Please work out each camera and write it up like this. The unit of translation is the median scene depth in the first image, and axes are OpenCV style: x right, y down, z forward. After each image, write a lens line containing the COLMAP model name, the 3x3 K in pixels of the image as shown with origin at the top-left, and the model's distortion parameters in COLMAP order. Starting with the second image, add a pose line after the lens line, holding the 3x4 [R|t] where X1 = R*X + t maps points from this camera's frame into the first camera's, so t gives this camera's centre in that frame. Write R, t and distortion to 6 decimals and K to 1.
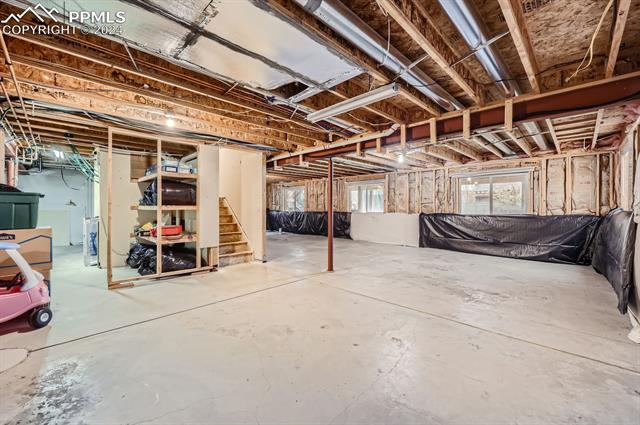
lens RADIAL K [[262.5, 0, 320.2], [0, 262.5, 208.9], [0, 0, 1]] dist [0.004108, 0.000321]
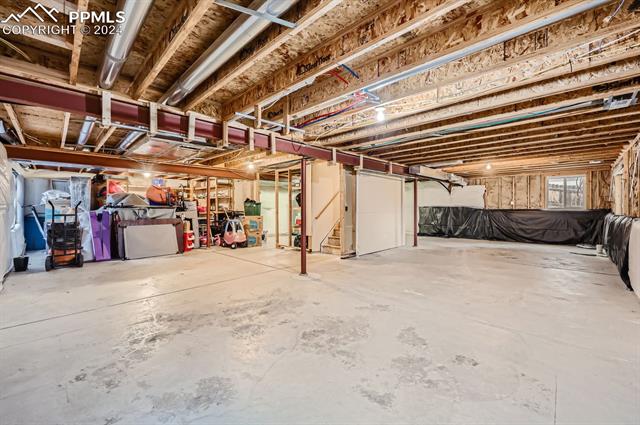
lens RADIAL K [[262.5, 0, 320.2], [0, 262.5, 212.0], [0, 0, 1]] dist [0.004108, 0.000321]
pose [[-0.002878, 0.015055, -0.999883, 1.412956], [-0.004824, 0.999875, 0.015068, -0.007168], [0.999984, 0.004867, -0.002805, 1.521322]]
